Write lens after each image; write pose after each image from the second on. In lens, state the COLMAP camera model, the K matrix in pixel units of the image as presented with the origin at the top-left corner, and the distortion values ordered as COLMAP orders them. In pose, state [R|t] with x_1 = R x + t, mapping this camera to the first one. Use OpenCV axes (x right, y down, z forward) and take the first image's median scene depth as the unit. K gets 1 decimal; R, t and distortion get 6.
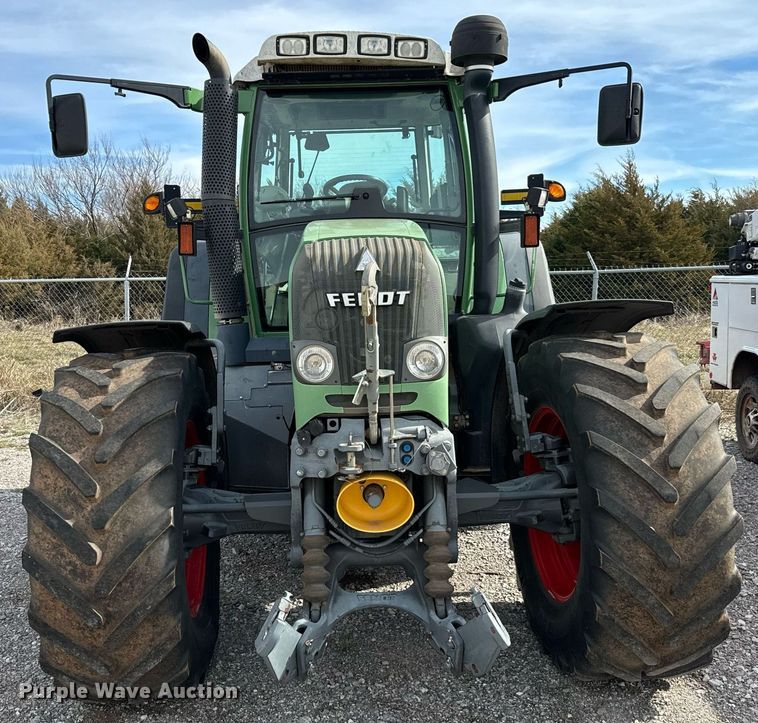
lens RADIAL K [[856.2, 0, 358.6], [0, 856.2, 351.2], [0, 0, 1]] dist [0.161378, -0.337981]
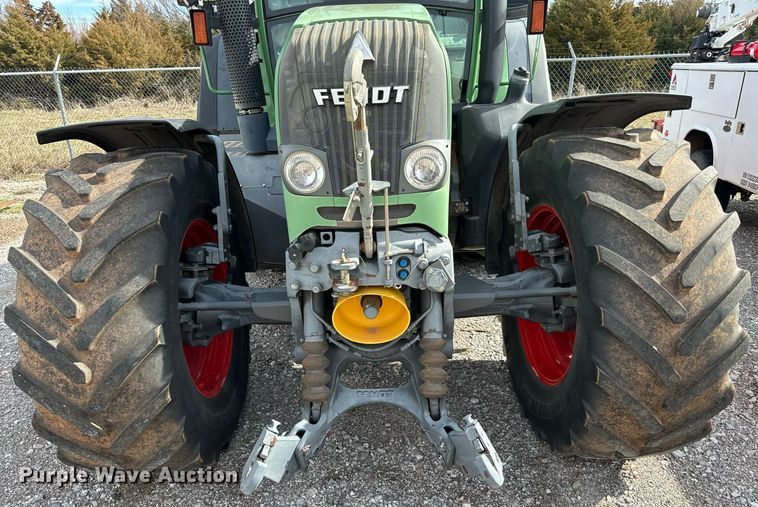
lens RADIAL K [[557.1, 0, 383.3], [0, 557.1, 297.4], [0, 0, 1]] dist [0.080976, -0.129120]
pose [[0.999857, 0.001244, -0.016845, 0.042577], [0.003905, 0.953250, 0.302156, -0.036896], [0.016433, -0.302179, 0.953110, 0.381016]]
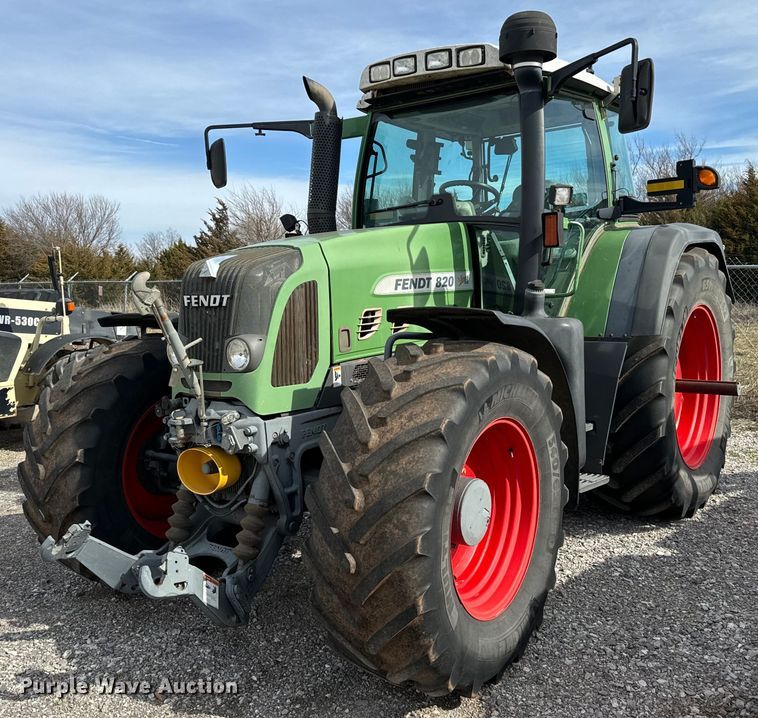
lens RADIAL K [[793.3, 0, 380.7], [0, 793.3, 355.8], [0, 0, 1]] dist [0.079306, -0.023976]
pose [[0.786381, 0.064094, -0.614407, 0.868190], [-0.047195, 0.997929, 0.043697, -0.042916], [0.615936, -0.005366, 0.787778, 0.263011]]
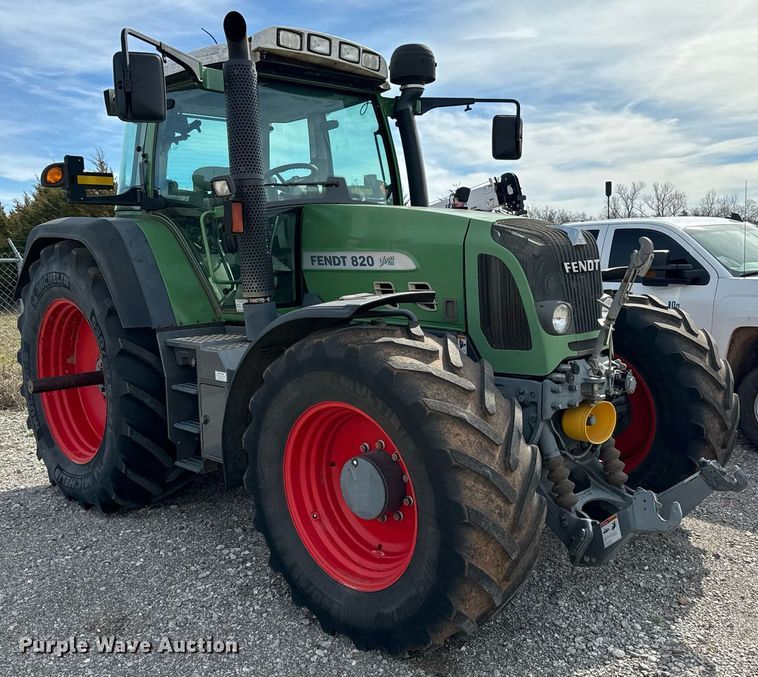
lens RADIAL K [[766.6, 0, 379.0], [0, 766.6, 338.5], [0, 0, 1]] dist [0.066867, -0.028826]
pose [[0.734806, -0.075777, 0.674031, -0.985032], [0.069429, 0.996923, 0.036389, -0.015272], [-0.674714, 0.020059, 0.737806, 0.335509]]
